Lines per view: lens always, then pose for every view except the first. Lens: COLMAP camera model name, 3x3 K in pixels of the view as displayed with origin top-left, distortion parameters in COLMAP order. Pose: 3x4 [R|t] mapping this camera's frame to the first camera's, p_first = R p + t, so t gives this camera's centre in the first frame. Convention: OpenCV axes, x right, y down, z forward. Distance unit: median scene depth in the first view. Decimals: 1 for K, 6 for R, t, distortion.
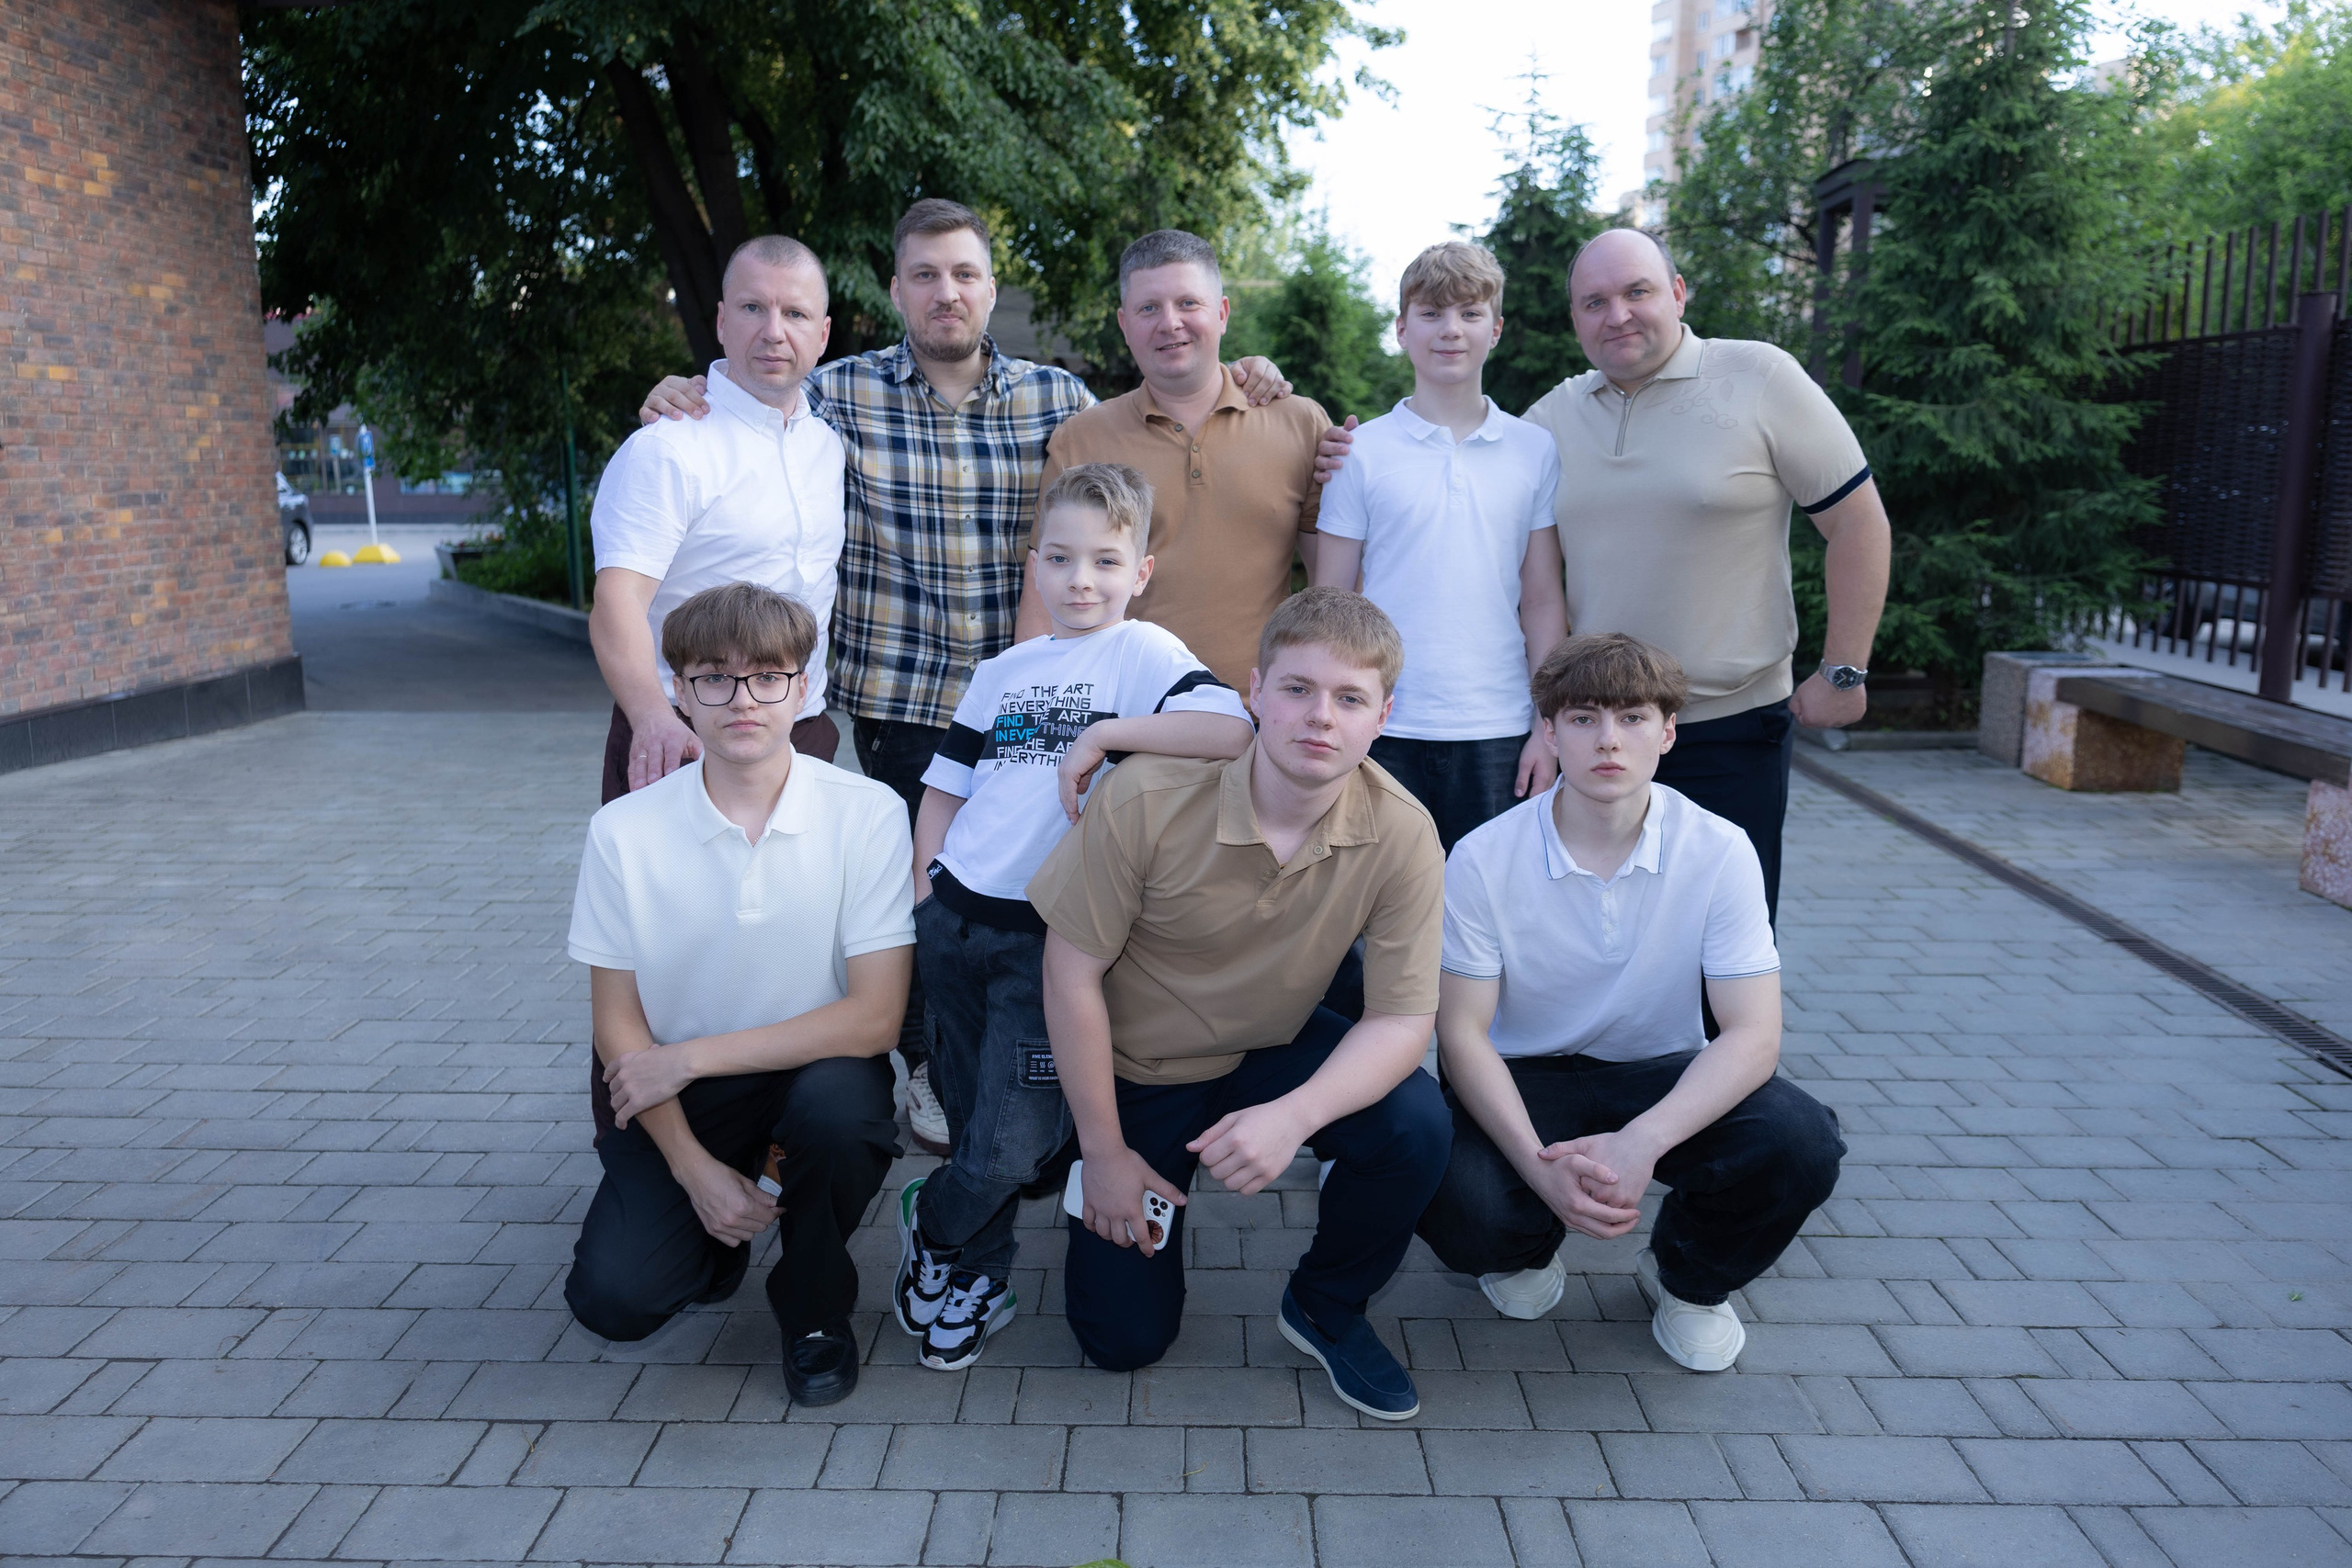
lens RADIAL K [[1784.5, 0, 1167.3], [0, 1784.5, 793.0], [0, 0, 1]] dist [0.002585, -0.023924]
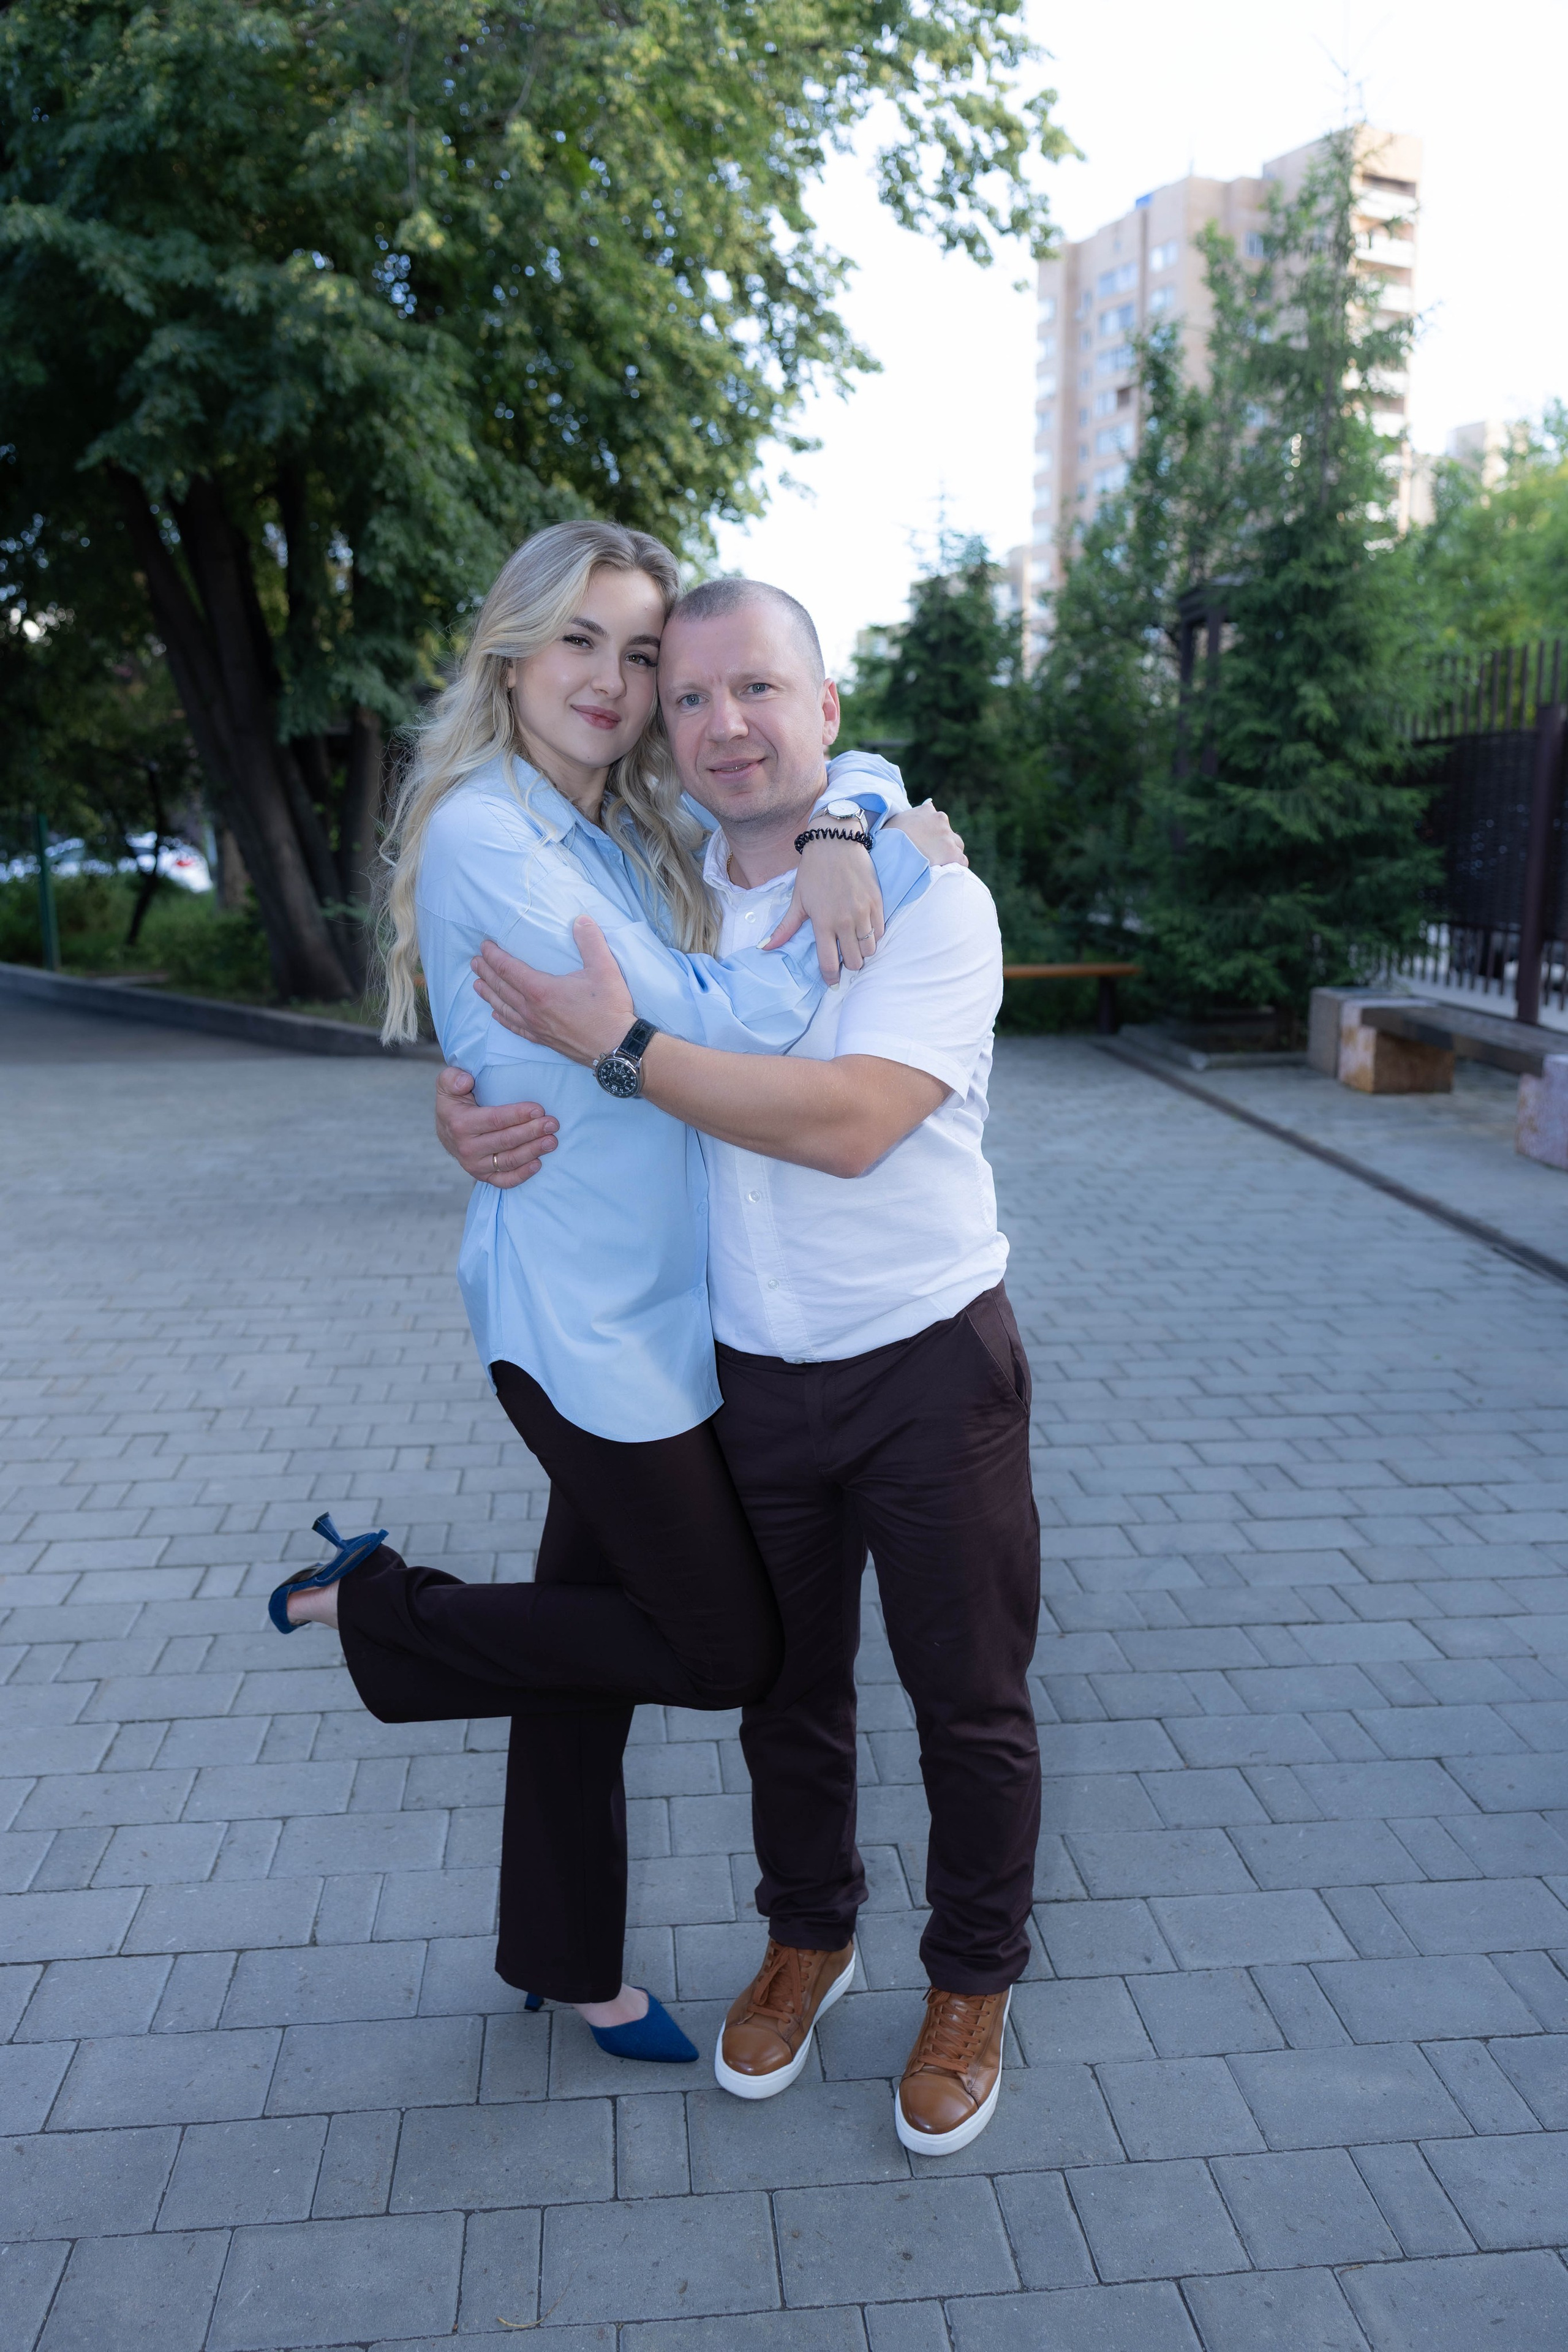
lens RADIAL K [[1784.6, 0, 781.1], [0, 1784.6, 1186.0], [0, 0, 1]] dist [0.002585, -0.023924]
pose [[0.993183, -0.027756, 0.113209, -0.058335], [0.025404, 0.999432, 0.022163, 0.022180], [-0.113760, -0.019136, 0.993324, -0.205941]]
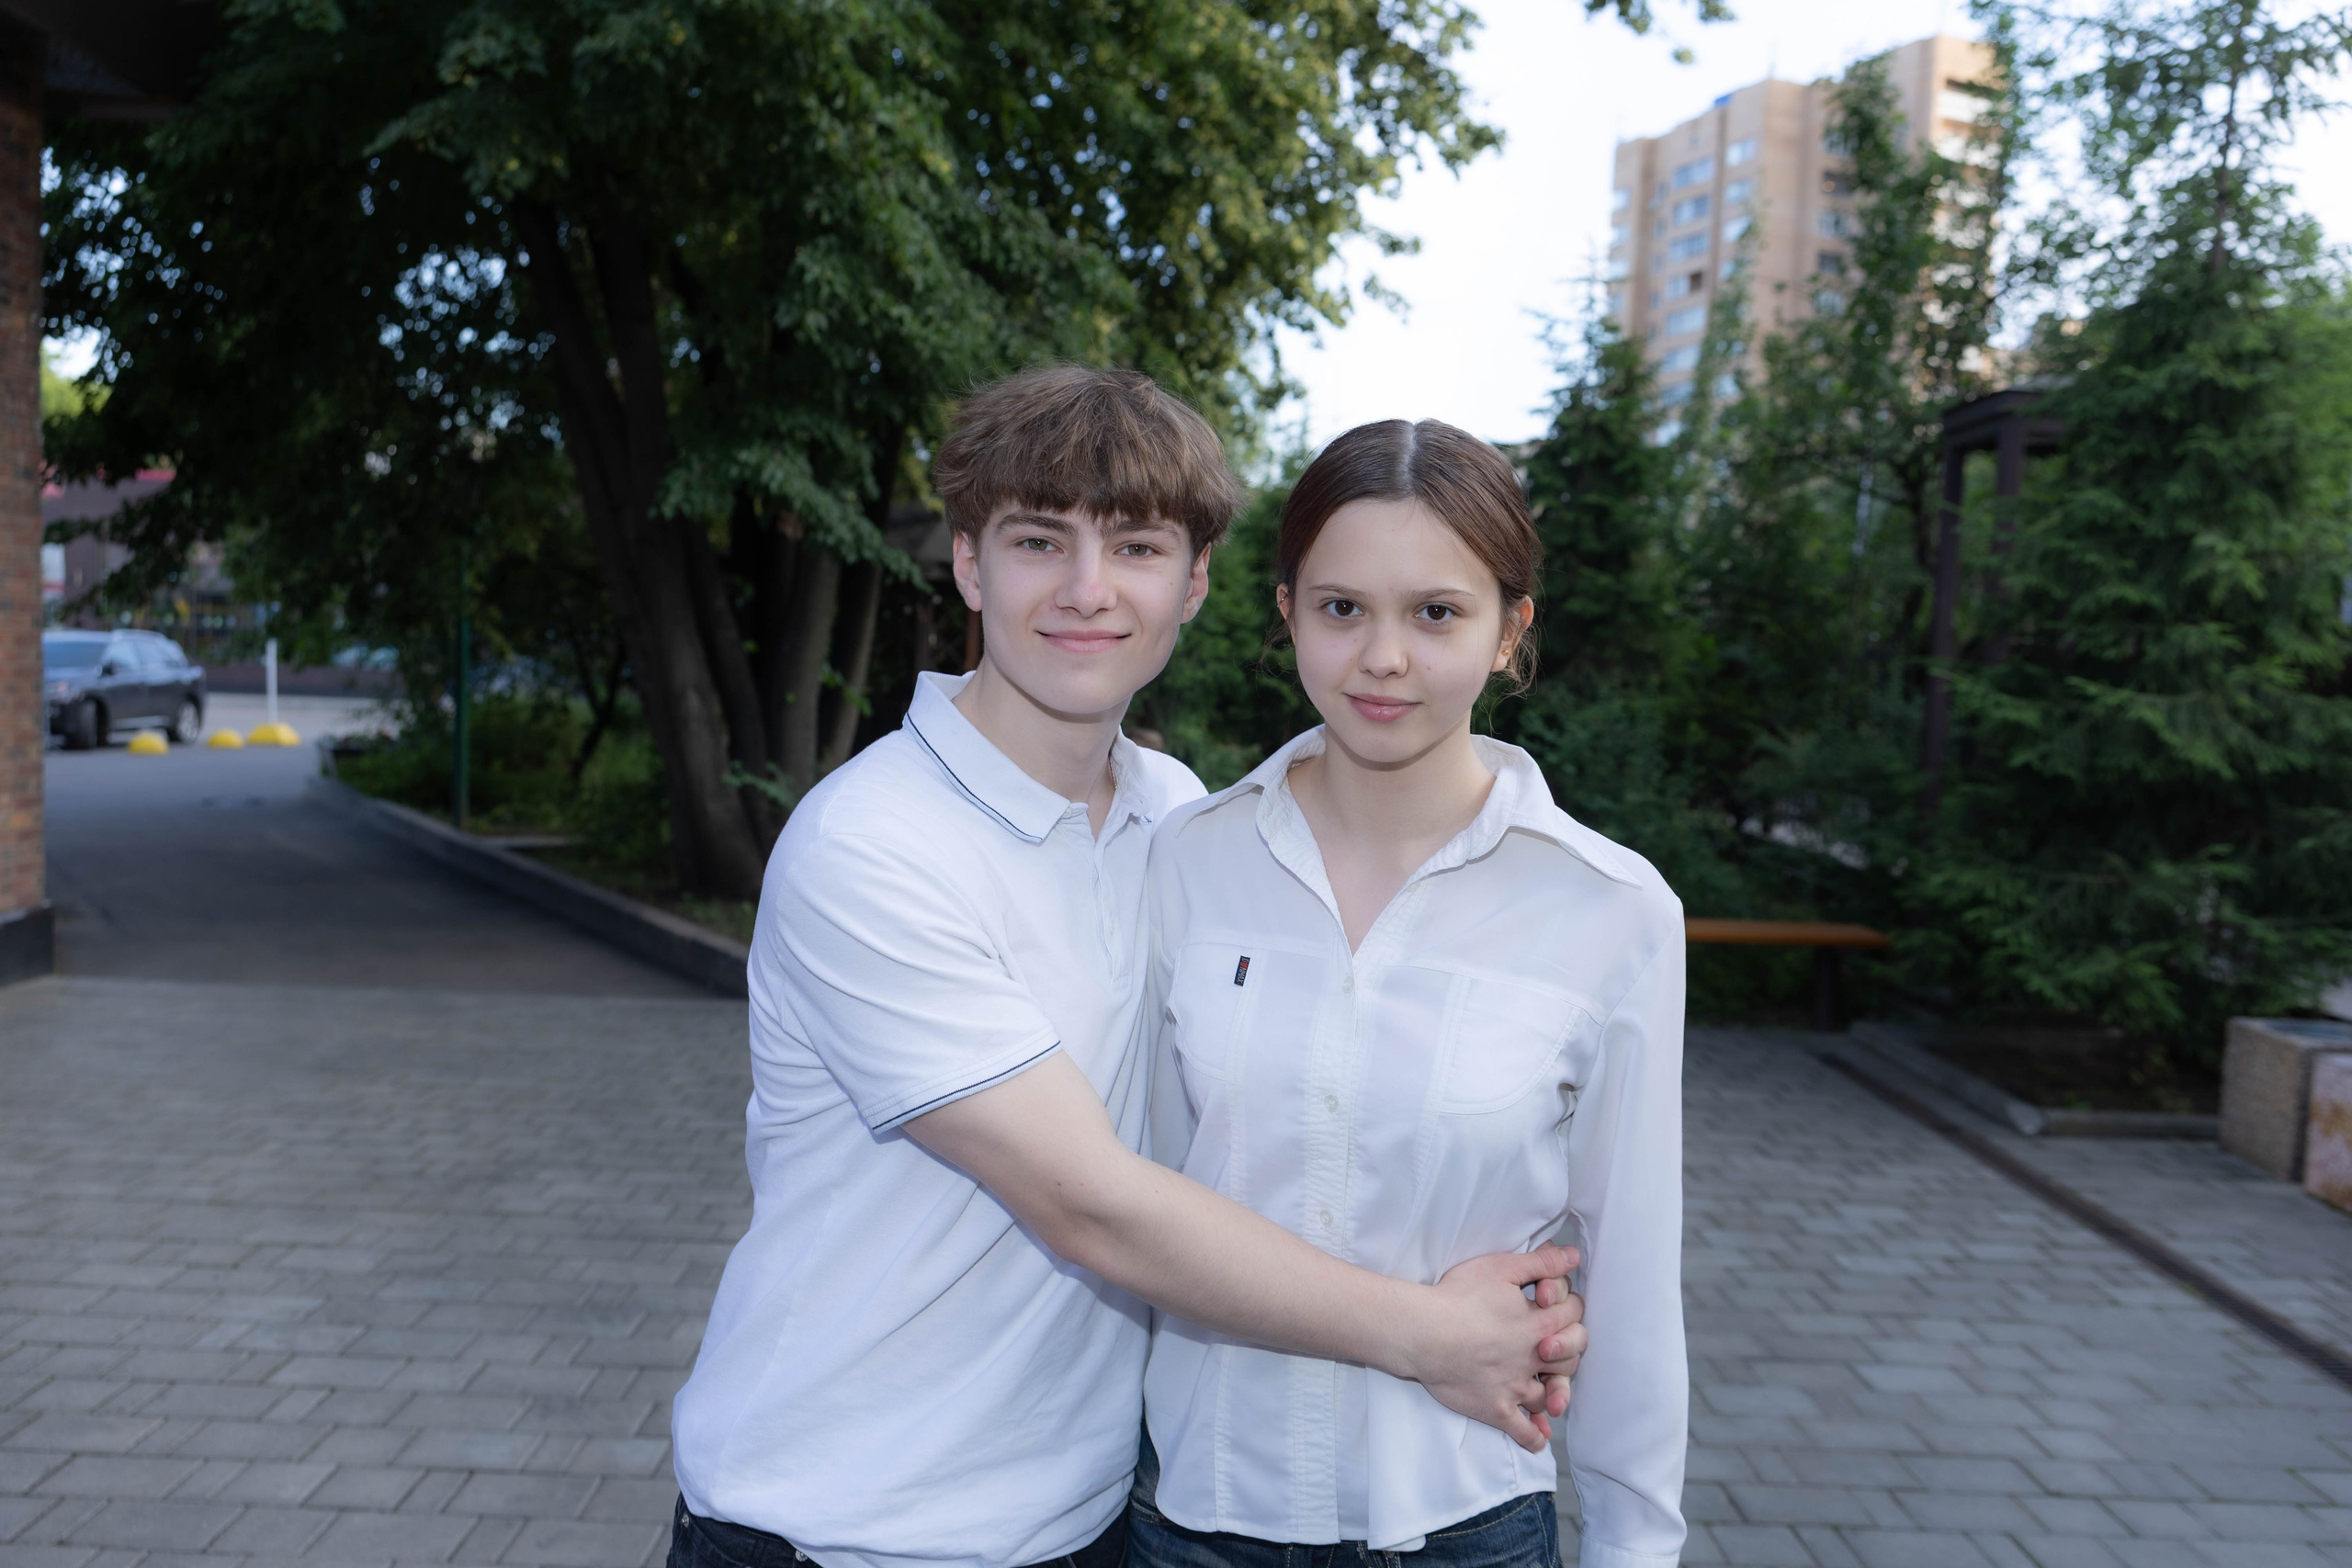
lens RADIAL K [[1835.5, 0, 1147.5], [0, 1835.5, 780.4], [0, 0, 1]] dist [-0.012107, -0.009163]
pose [[0.998858, 0.043635, 0.019481, -0.022928], [-0.040969, 0.991816, -0.120923, -0.064546], [-0.024598, 0.119986, 0.992471, 0.217147]]
